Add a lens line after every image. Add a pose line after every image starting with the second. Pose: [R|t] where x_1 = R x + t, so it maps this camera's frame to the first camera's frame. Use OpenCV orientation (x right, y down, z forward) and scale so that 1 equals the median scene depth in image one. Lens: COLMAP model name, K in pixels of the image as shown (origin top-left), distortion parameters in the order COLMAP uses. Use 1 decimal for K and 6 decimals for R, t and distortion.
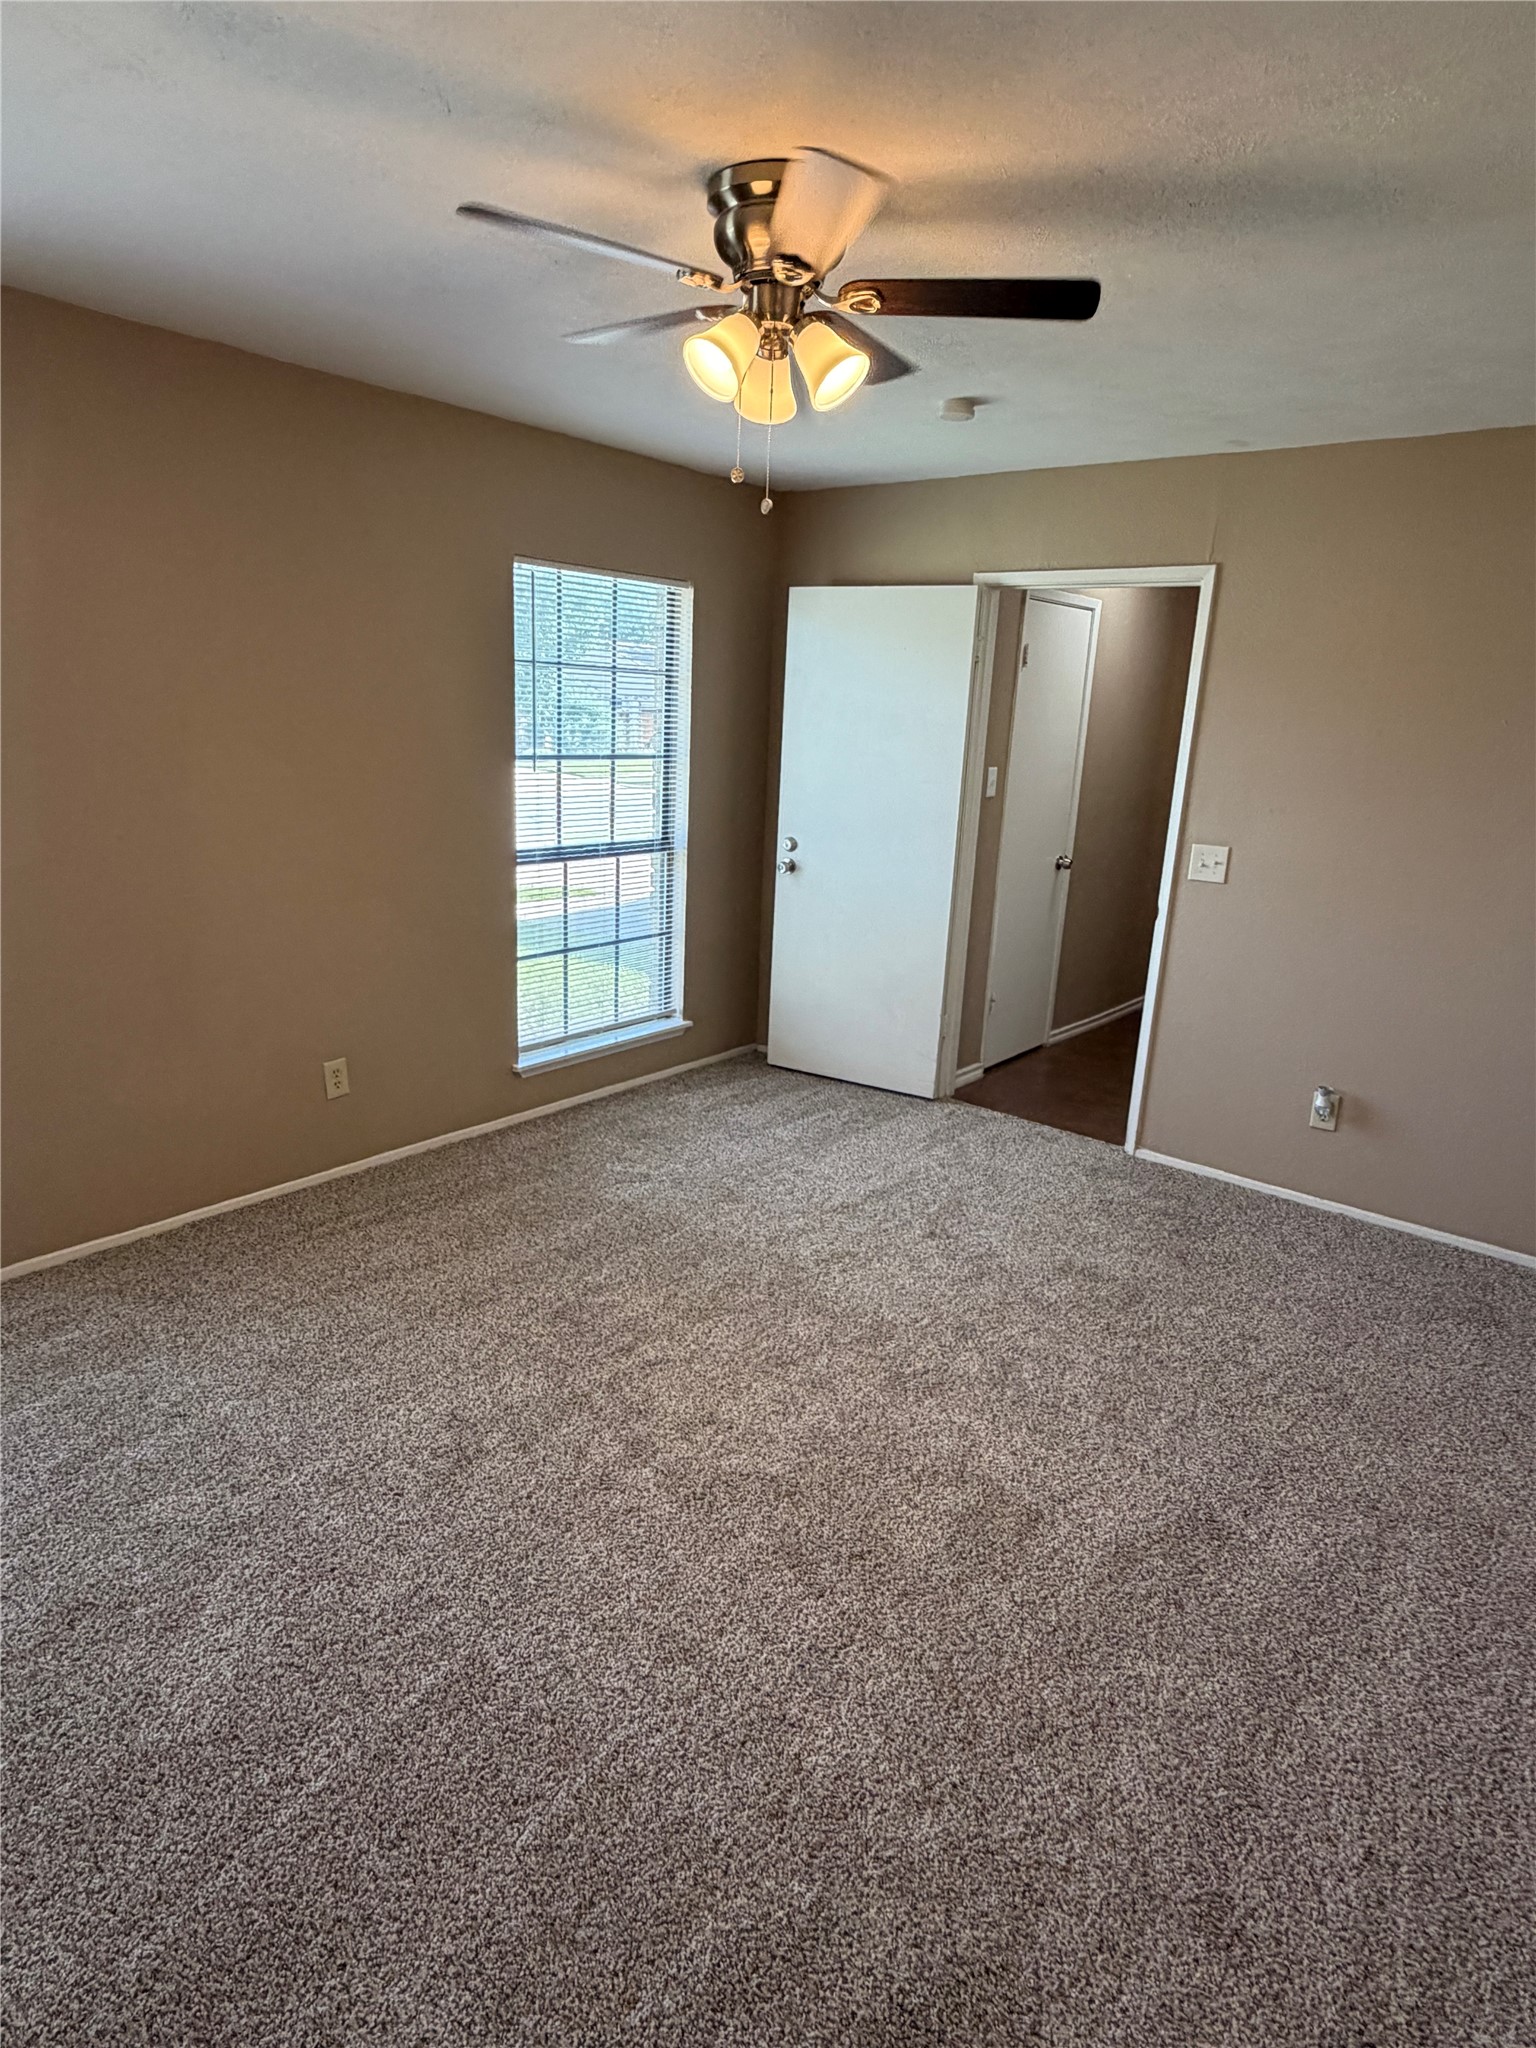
lens RADIAL K [[1161.2, 0, 776.5], [0, 1161.2, 1026.2], [0, 0, 1]] dist [0.001125, 0.000147]
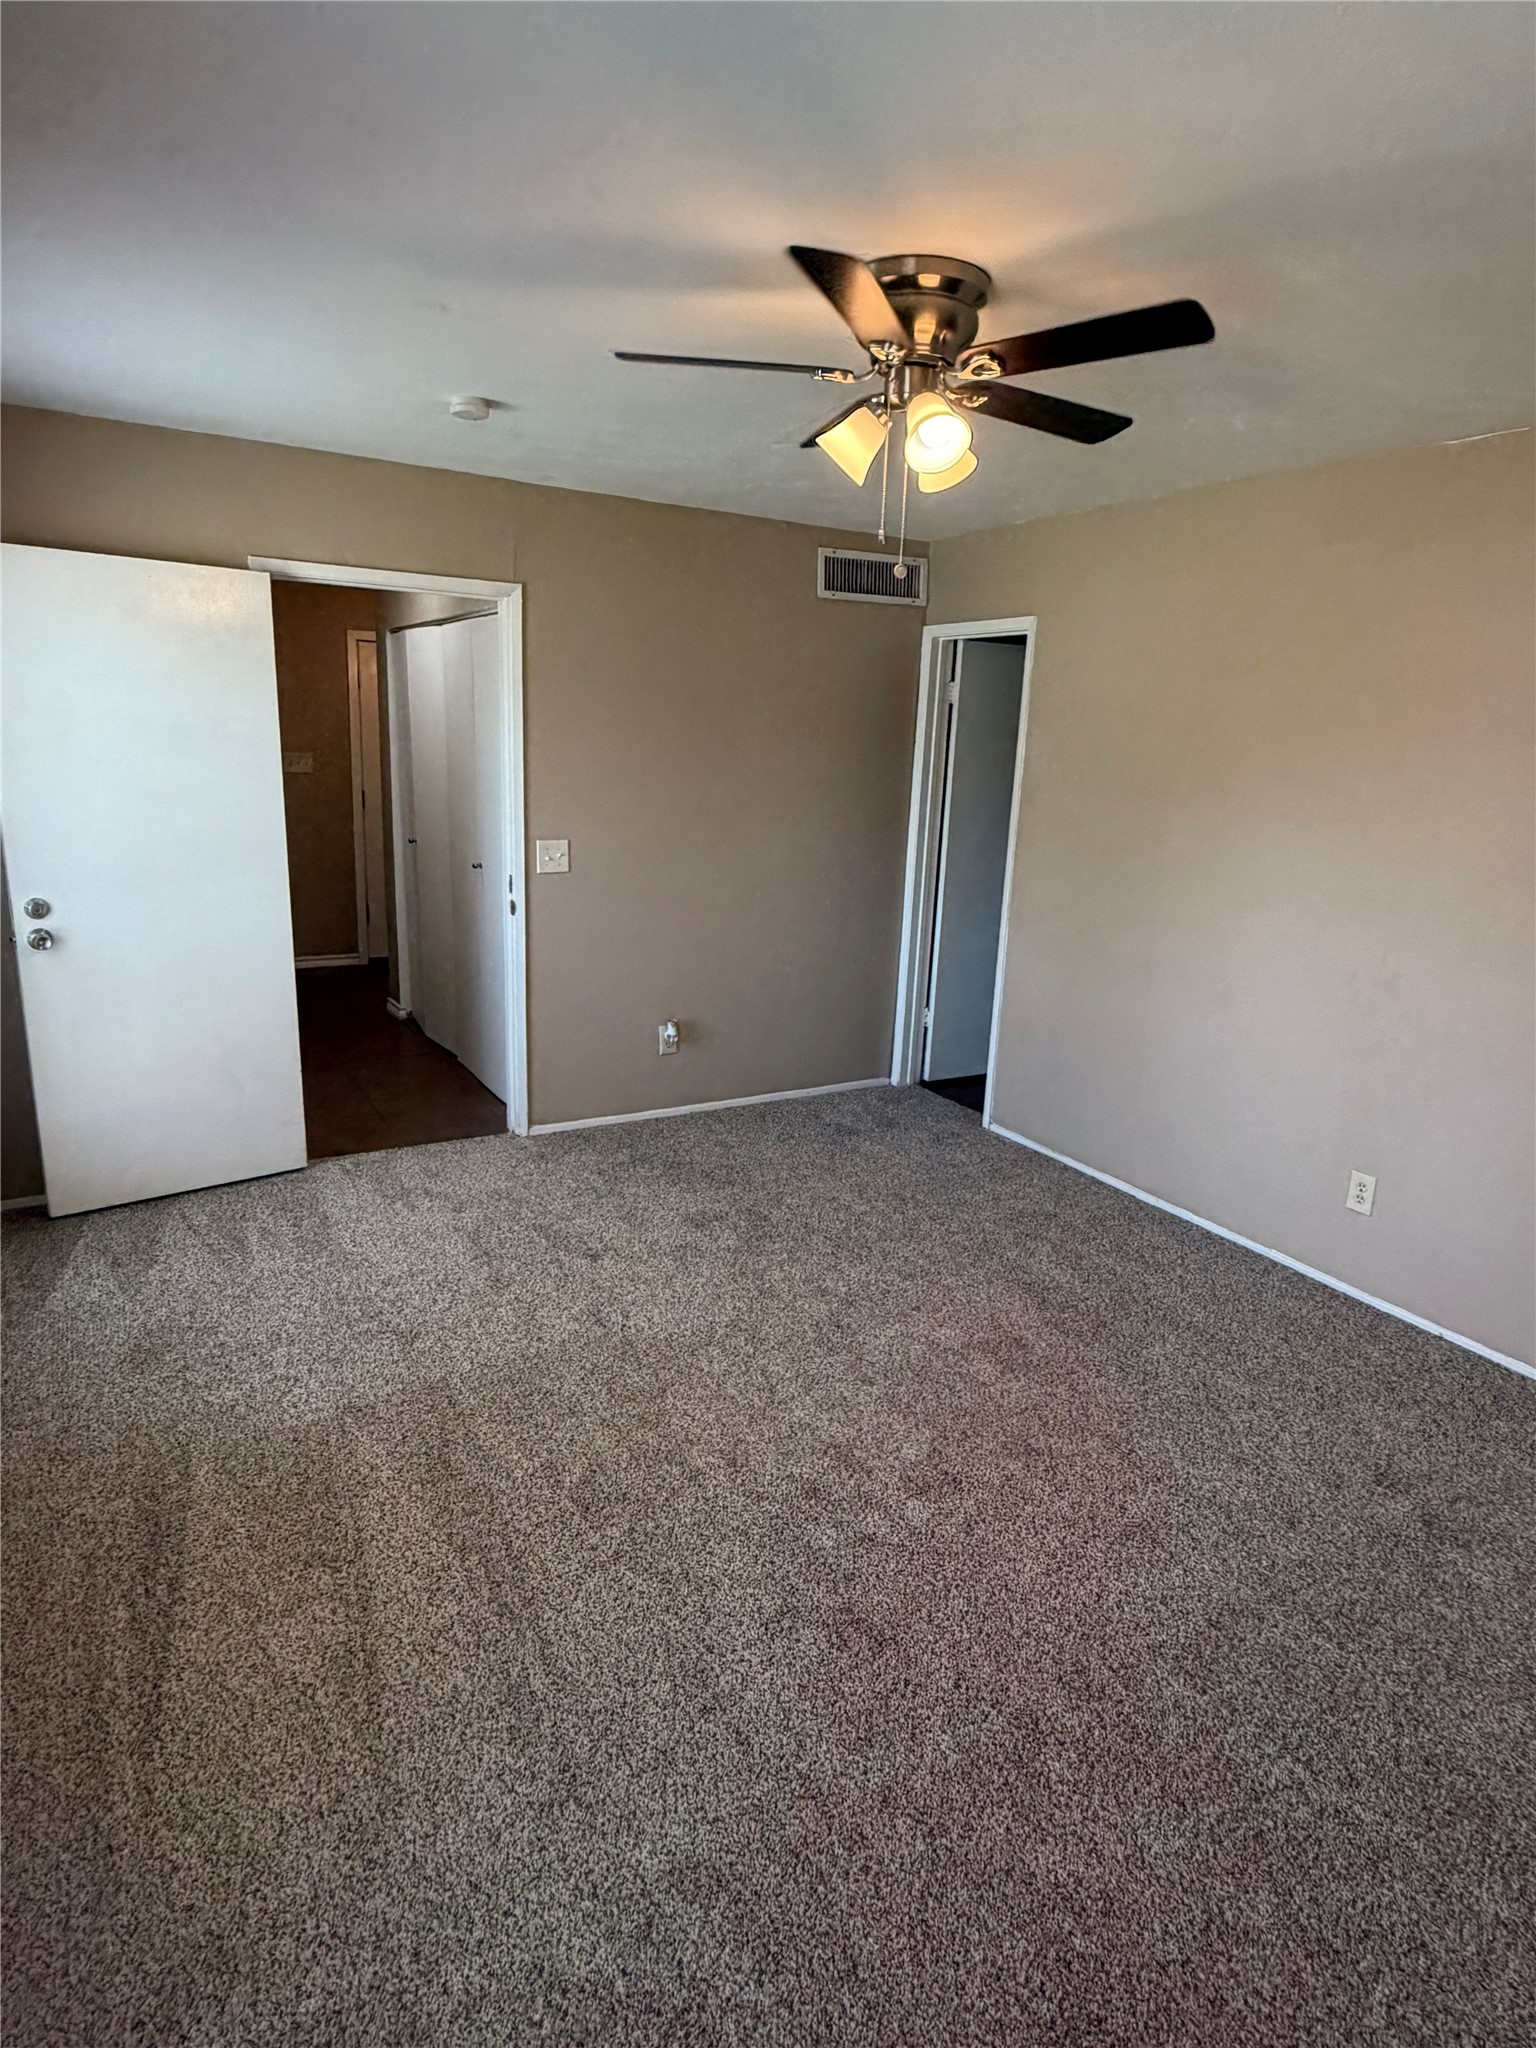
lens RADIAL K [[1161.2, 0, 776.5], [0, 1161.2, 1026.2], [0, 0, 1]] dist [0.001125, 0.000147]
pose [[0.353733, -0.264073, 0.897295, -0.593609], [0.225001, 0.955172, 0.192407, -0.151522], [-0.907881, 0.133831, 0.397293, 0.392695]]
